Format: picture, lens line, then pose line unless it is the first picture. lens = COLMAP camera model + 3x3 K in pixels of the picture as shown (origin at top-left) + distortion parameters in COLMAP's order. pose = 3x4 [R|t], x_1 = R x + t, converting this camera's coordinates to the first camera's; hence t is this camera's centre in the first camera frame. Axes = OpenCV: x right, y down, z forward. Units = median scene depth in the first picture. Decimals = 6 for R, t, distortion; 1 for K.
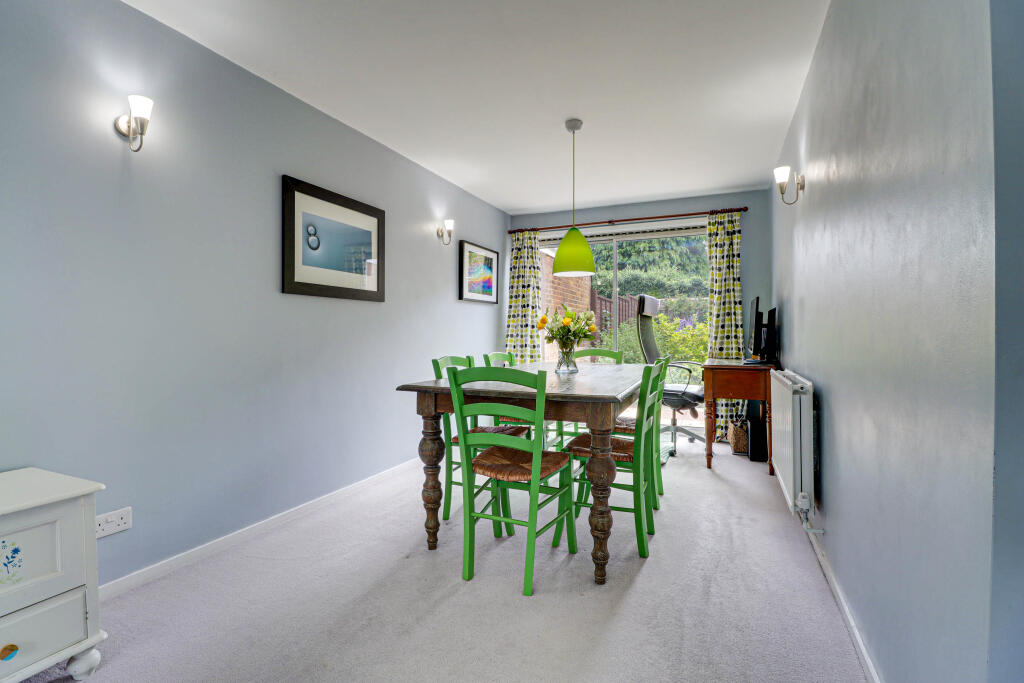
lens RADIAL K [[490.1, 0, 514.2], [0, 490.1, 337.8], [0, 0, 1]] dist [-0.007112, -0.000730]
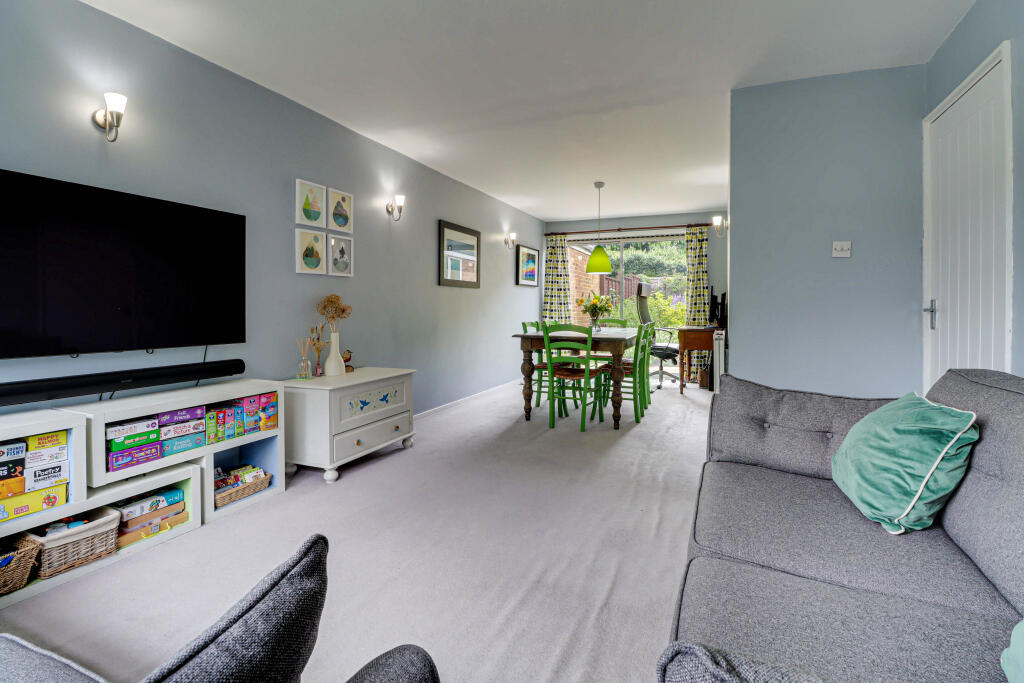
lens RADIAL K [[490.1, 0, 515.2], [0, 490.1, 317.7], [0, 0, 1]] dist [-0.007112, -0.000730]
pose [[0.999988, 0.004362, -0.002388, -0.127143], [-0.004332, 0.999911, 0.012627, 0.002570], [0.002443, -0.012616, 0.999917, -0.543649]]
